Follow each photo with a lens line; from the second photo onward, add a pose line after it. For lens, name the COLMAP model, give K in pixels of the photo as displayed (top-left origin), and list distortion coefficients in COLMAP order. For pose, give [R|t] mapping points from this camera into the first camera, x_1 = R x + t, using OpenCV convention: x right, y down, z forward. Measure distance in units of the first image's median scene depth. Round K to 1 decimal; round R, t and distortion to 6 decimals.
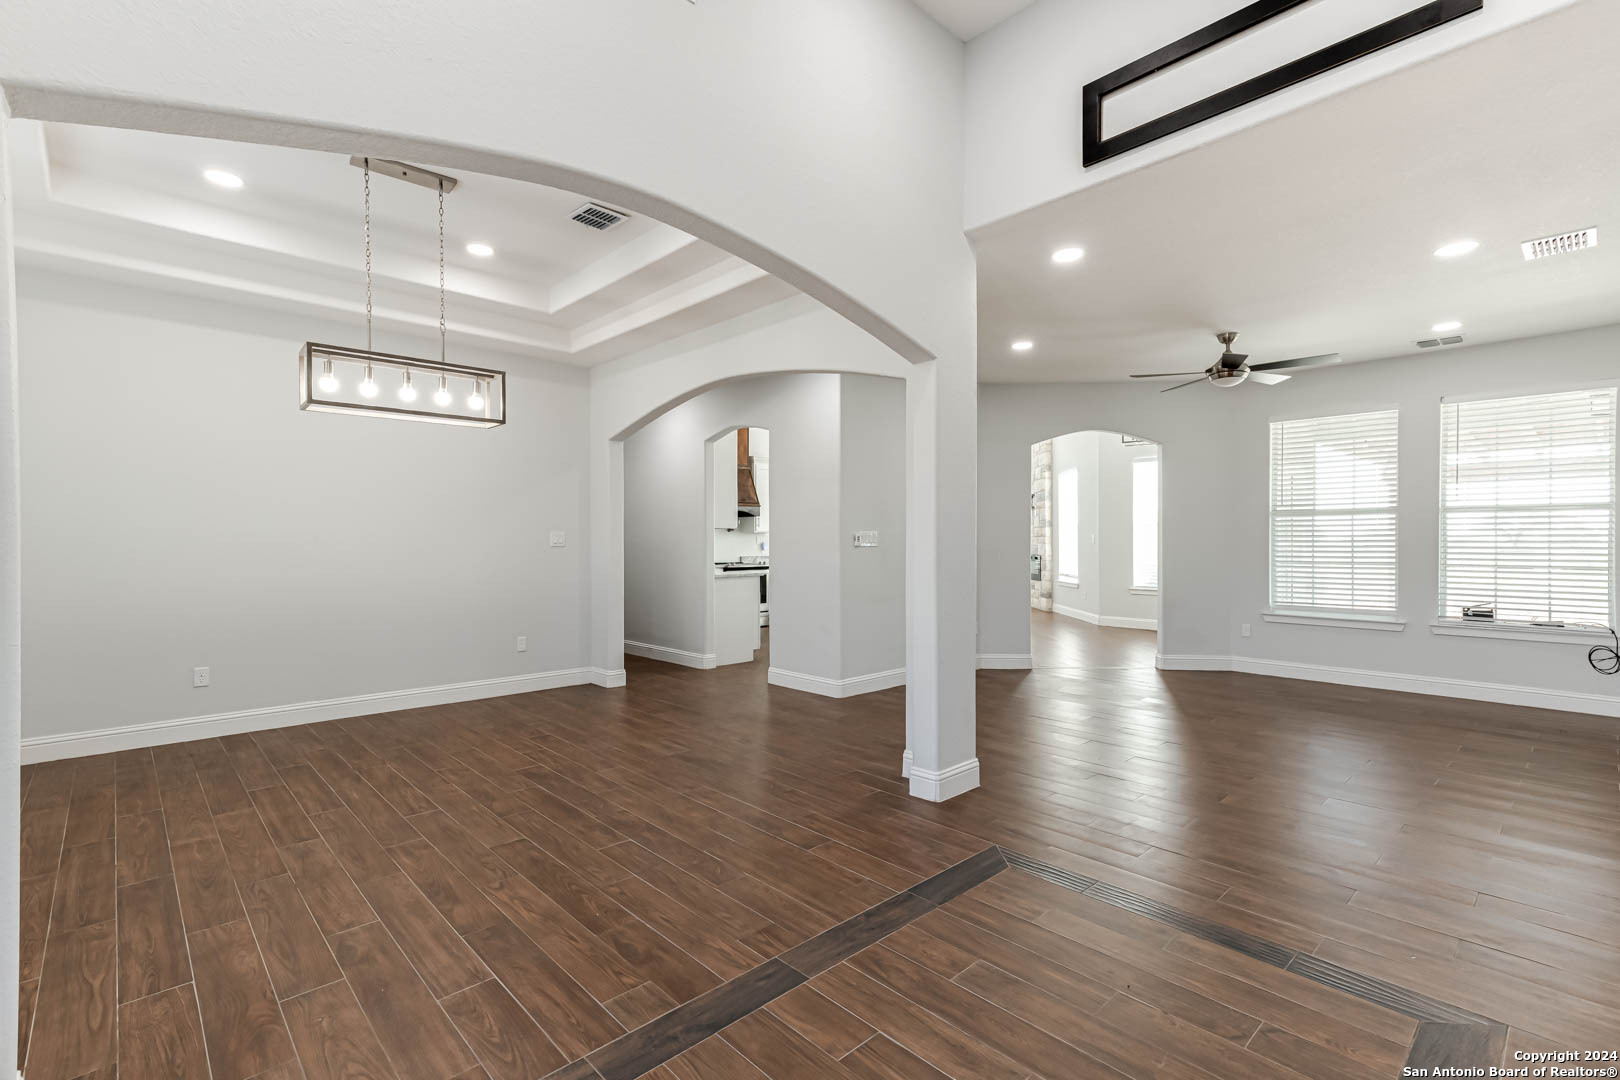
lens RADIAL K [[733.3, 0, 800.5], [0, 733.3, 541.3], [0, 0, 1]] dist [0.028708, -0.000313]
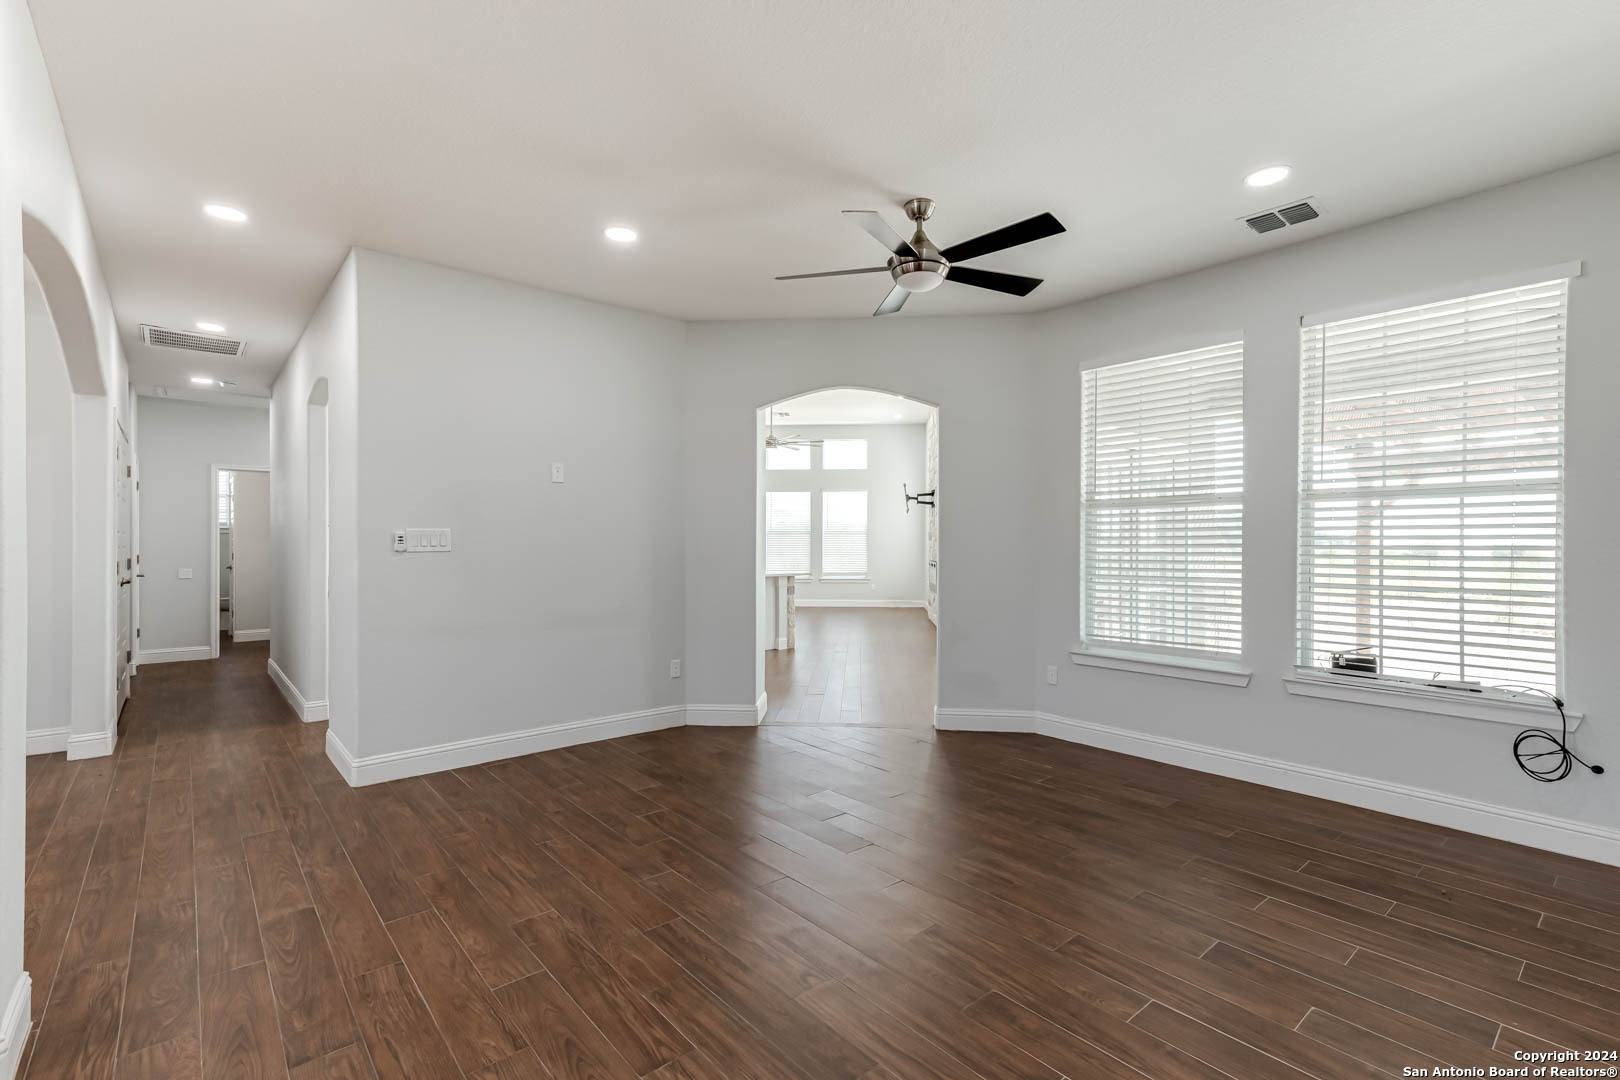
lens RADIAL K [[733.3, 0, 819.3], [0, 733.3, 552.2], [0, 0, 1]] dist [0.028708, -0.000313]
pose [[0.996748, 0.015314, -0.079111, 0.516395], [-0.015408, 0.999881, -0.000574, 0.011934], [0.079093, 0.001791, 0.996866, 0.359803]]
